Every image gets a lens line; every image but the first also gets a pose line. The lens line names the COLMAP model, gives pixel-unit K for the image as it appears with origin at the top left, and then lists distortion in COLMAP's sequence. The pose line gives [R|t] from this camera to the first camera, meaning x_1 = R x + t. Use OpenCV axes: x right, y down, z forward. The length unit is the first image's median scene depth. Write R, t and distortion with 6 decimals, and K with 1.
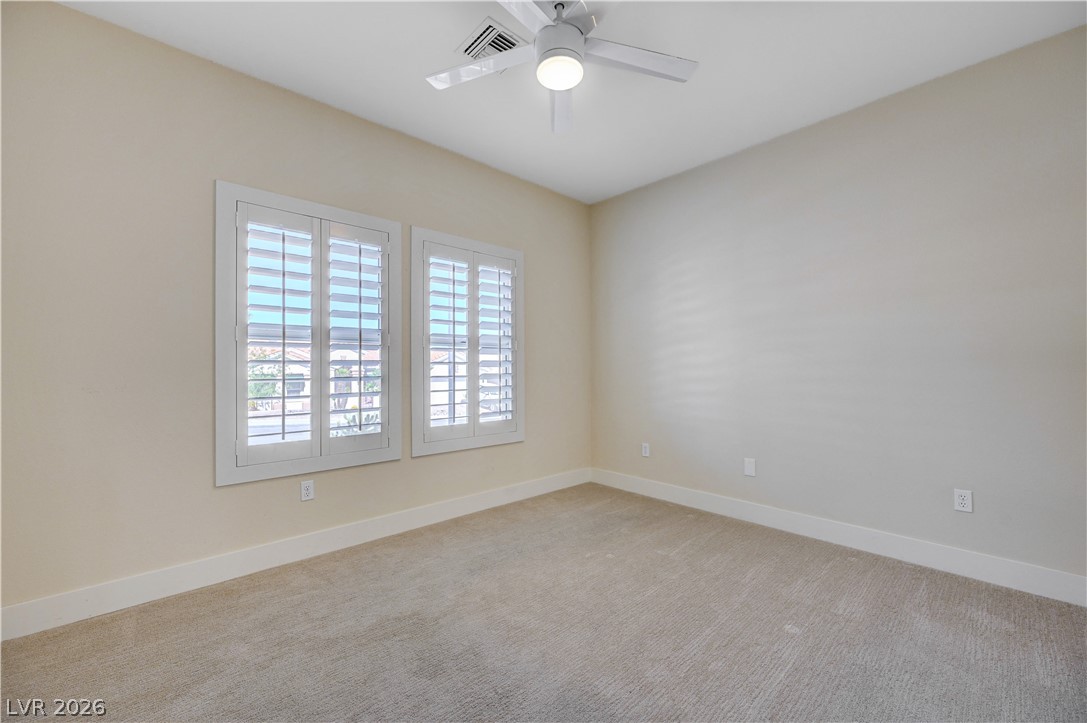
lens RADIAL K [[432.1, 0, 548.8], [0, 432.1, 365.2], [0, 0, 1]] dist [-0.001313, 0.000119]
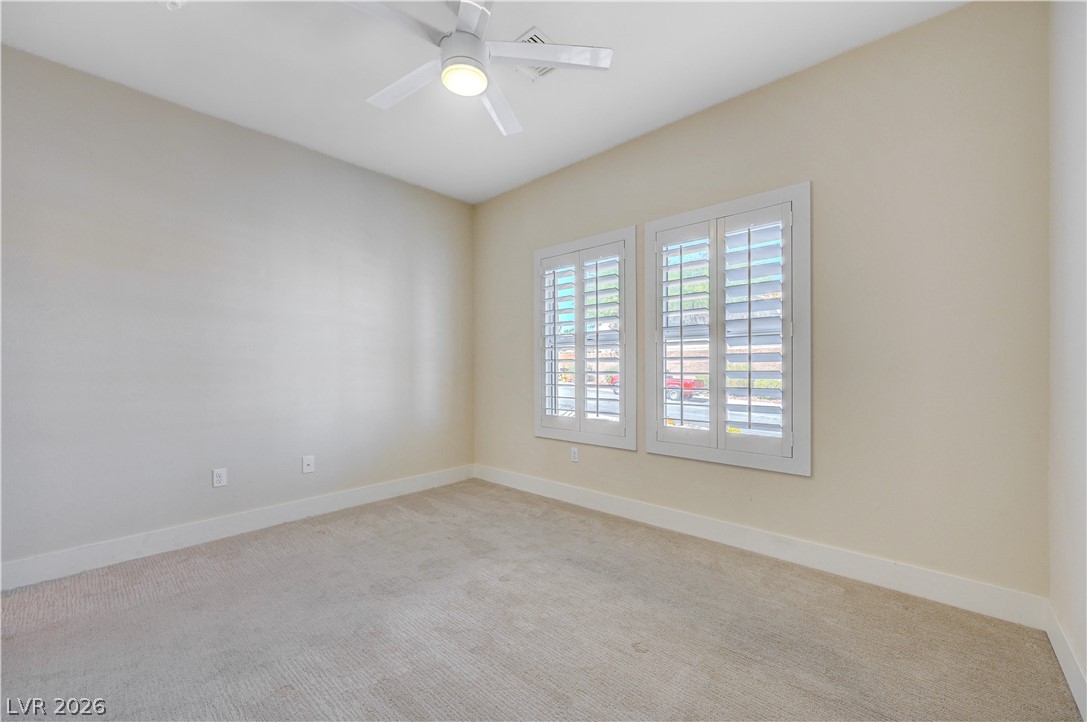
lens RADIAL K [[439.8, 0, 513.9], [0, 439.8, 361.9], [0, 0, 1]] dist [0.001010, 0.000036]
pose [[0.043042, -0.003610, -0.999067, 0.787706], [0.010555, 0.999939, -0.003159, 0.001877], [0.999017, -0.010409, 0.043078, 0.732988]]
